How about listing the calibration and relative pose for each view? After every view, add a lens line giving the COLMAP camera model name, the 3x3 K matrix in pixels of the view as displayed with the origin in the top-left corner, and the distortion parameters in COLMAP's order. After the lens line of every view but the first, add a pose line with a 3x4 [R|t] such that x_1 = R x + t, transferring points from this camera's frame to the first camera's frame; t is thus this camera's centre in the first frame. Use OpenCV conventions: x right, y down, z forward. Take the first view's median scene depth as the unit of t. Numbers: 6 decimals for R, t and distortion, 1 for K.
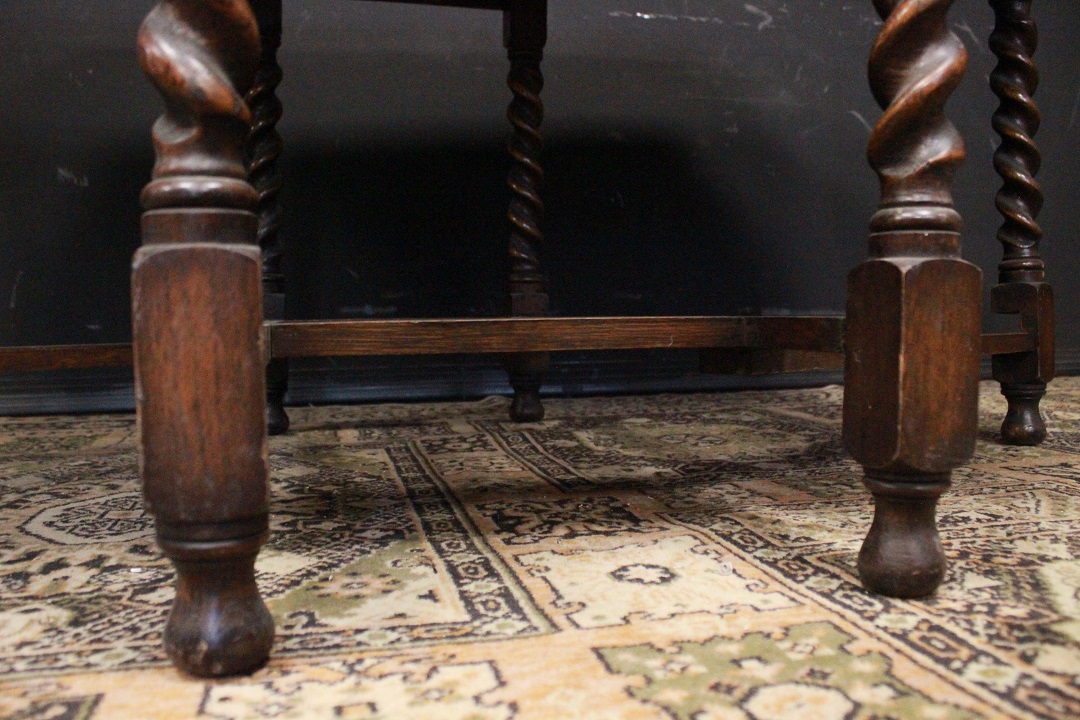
lens RADIAL K [[901.8, 0, 540.0], [0, 901.8, 360.0], [0, 0, 1]] dist [-0.159972, 0.129413]
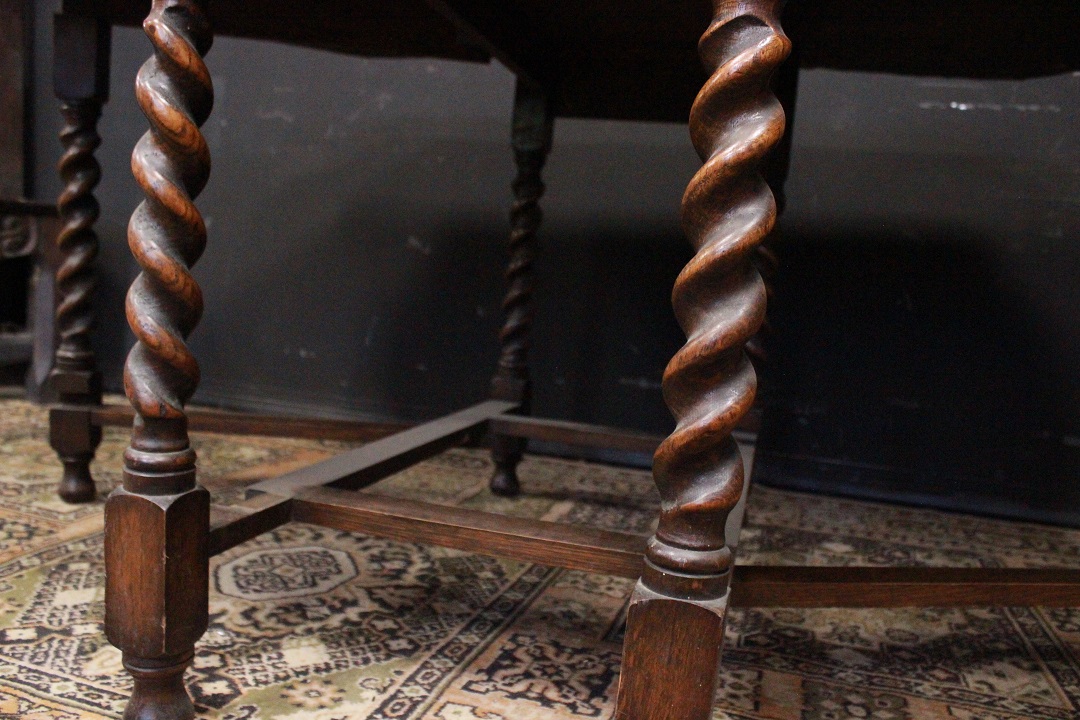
lens RADIAL K [[895.0, 0, 533.3], [0, 895.0, 362.1], [0, 0, 1]] dist [-0.164440, 0.135597]
pose [[0.854197, 0.133230, -0.502591, 0.726414], [-0.120021, 0.991033, 0.058723, -0.397167], [0.505908, 0.010161, 0.862527, -0.013949]]
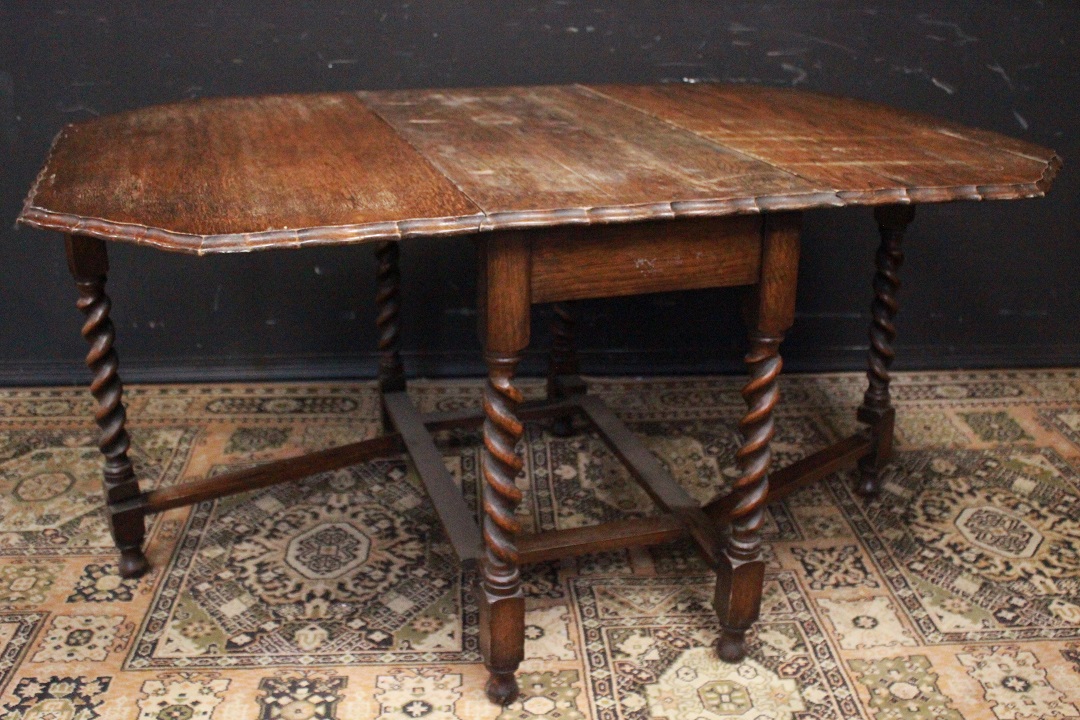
lens RADIAL K [[1185.1, 0, 540.0], [0, 1185.1, 360.0], [0, 0, 1]] dist [-0.124078, 0.186858]
pose [[0.983799, 0.078893, -0.160980, 0.661672], [-0.026228, 0.951641, 0.306090, -1.657119], [0.177344, -0.296909, 0.938293, -2.111113]]
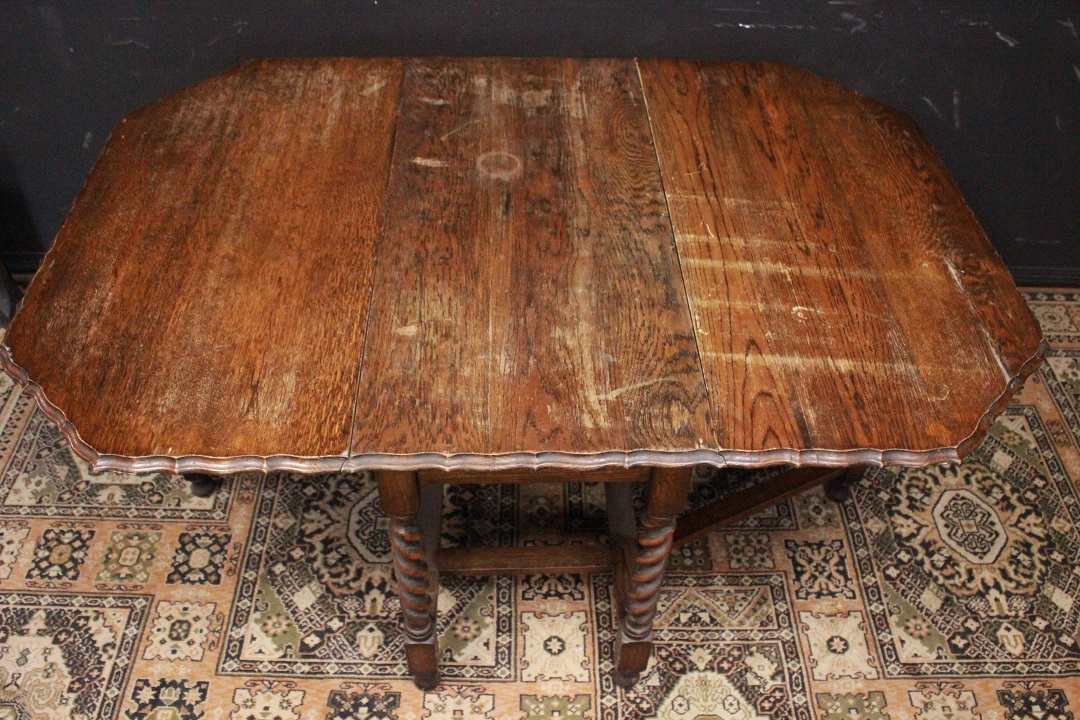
lens RADIAL K [[998.0, 0, 537.9], [0, 998.0, 372.4], [0, 0, 1]] dist [-0.150013, 0.160446]
pose [[0.971693, 0.183707, -0.148543, 0.413337], [-0.040148, 0.748017, 0.662464, -2.882662], [0.232812, -0.637748, 0.734218, -0.990636]]
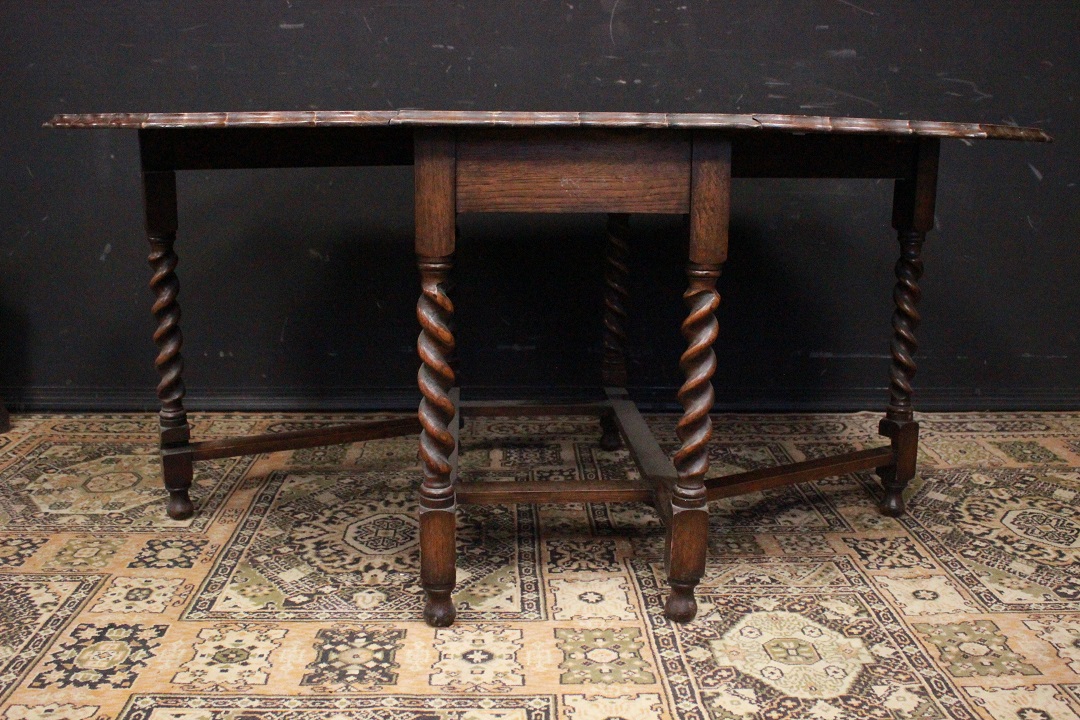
lens RADIAL K [[1075.1, 0, 540.0], [0, 1075.1, 360.0], [0, 0, 1]] dist [-0.128764, 0.150162]
pose [[0.979244, 0.066413, -0.191494, 0.543376], [-0.033629, 0.984935, 0.169623, -1.013467], [0.199874, -0.159662, 0.966726, -2.033917]]
